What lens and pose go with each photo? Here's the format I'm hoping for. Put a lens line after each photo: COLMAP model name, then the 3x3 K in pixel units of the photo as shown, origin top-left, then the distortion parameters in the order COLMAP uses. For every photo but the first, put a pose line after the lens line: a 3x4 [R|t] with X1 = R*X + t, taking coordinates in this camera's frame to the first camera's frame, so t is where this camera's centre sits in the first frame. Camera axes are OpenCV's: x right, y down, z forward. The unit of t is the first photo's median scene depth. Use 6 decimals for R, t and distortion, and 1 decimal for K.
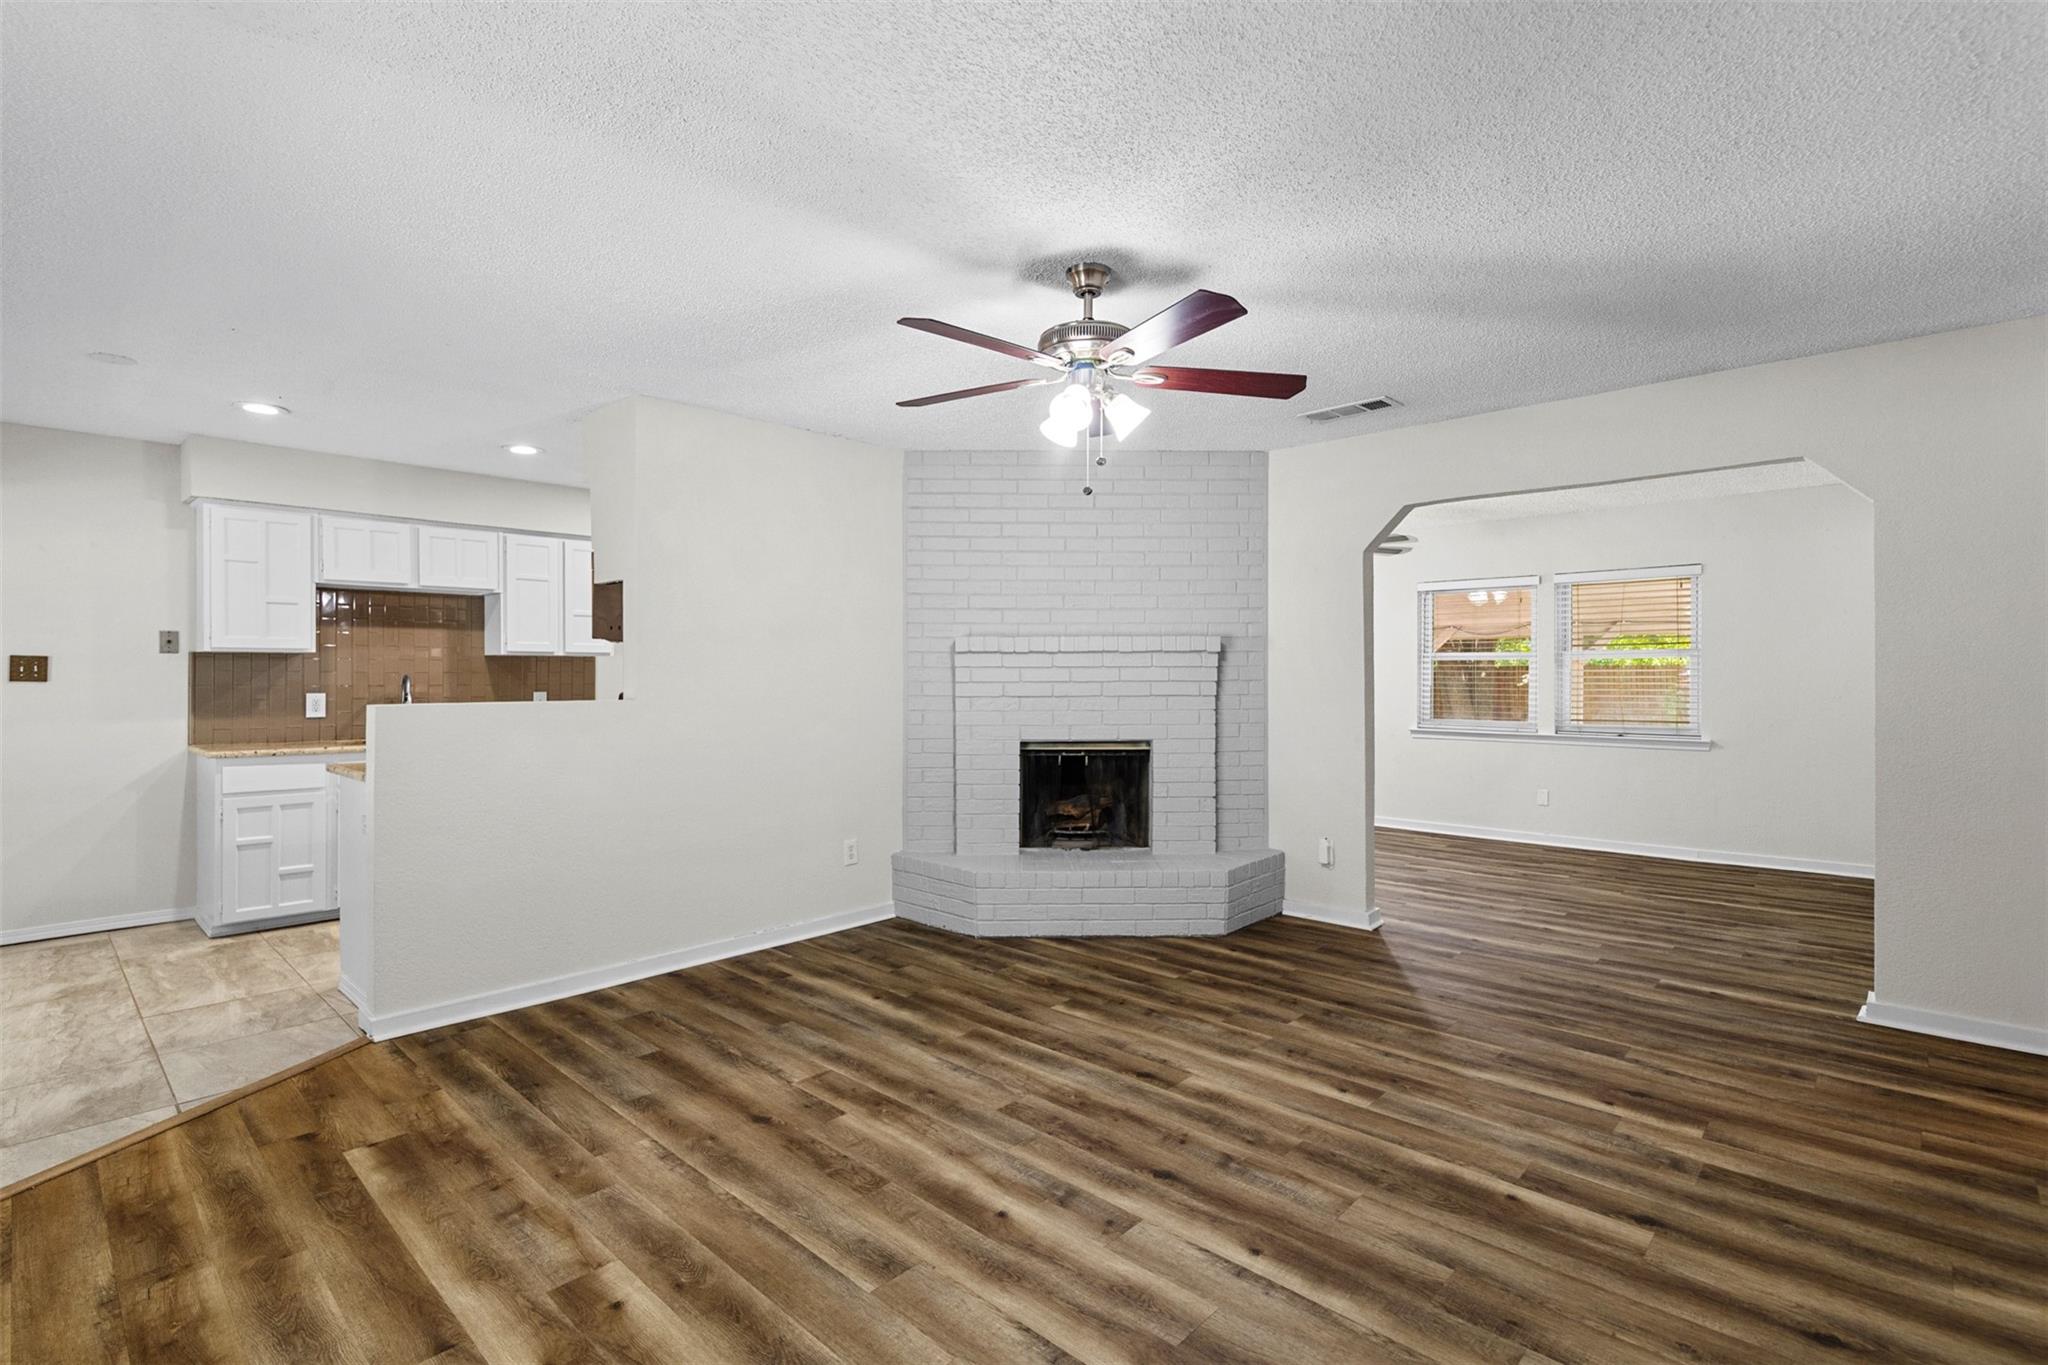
lens RADIAL K [[945.9, 0, 1010.5], [0, 945.9, 681.6], [0, 0, 1]] dist [0.000775, -0.000026]
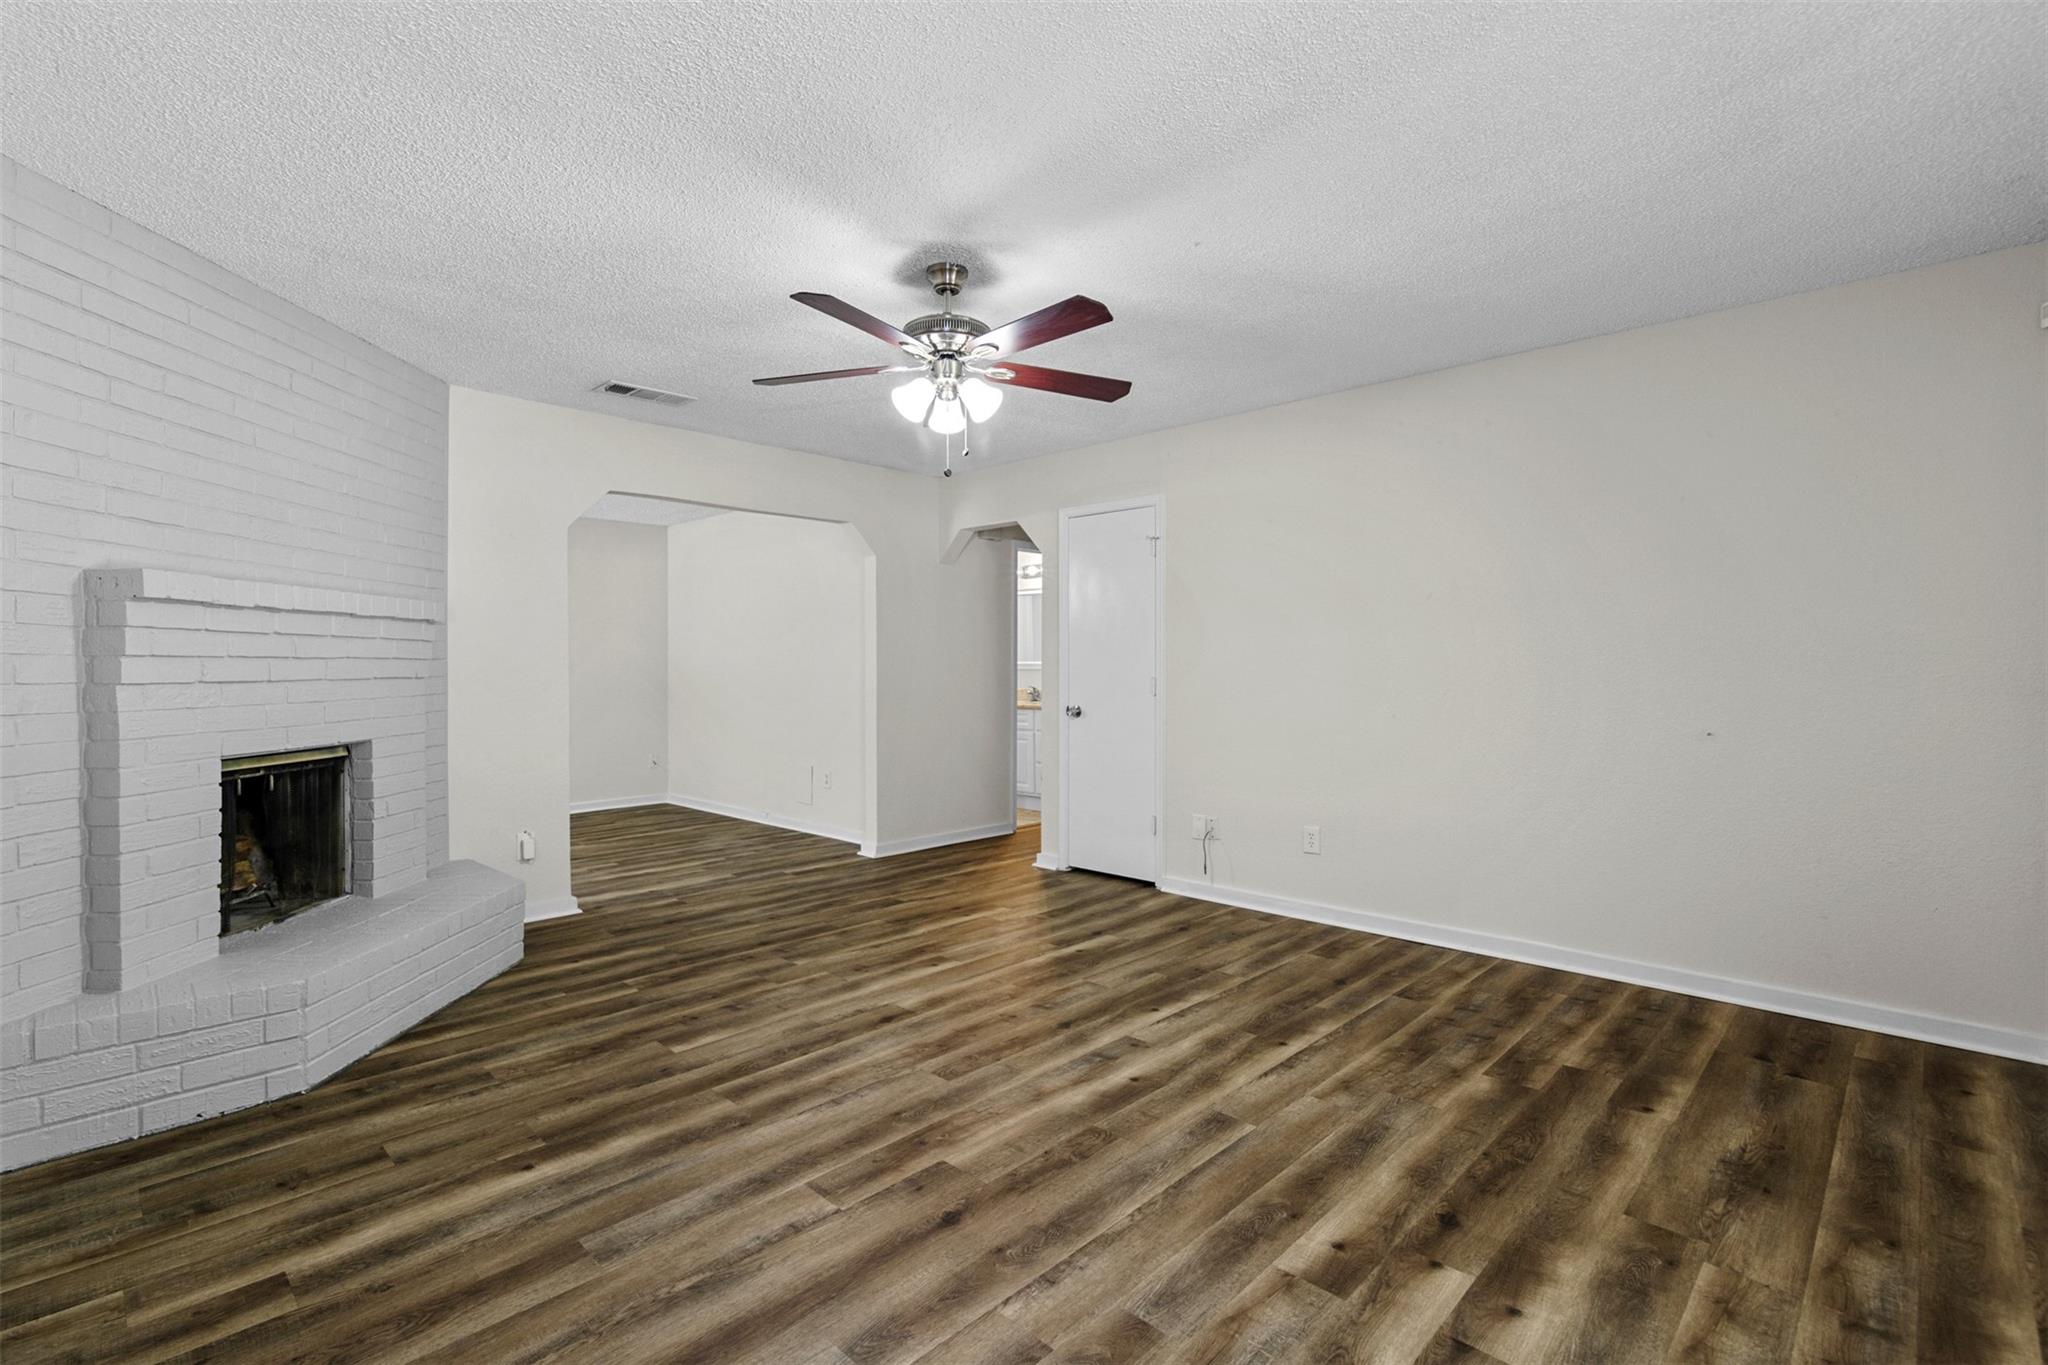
lens RADIAL K [[907.7, 0, 1016.6], [0, 907.7, 669.5], [0, 0, 1]] dist [-0.000184, -0.000351]
pose [[0.032613, -0.001592, 0.999467, -0.881305], [0.011175, 0.999937, 0.001228, 0.021780], [-0.999406, 0.011129, 0.032629, 0.822456]]
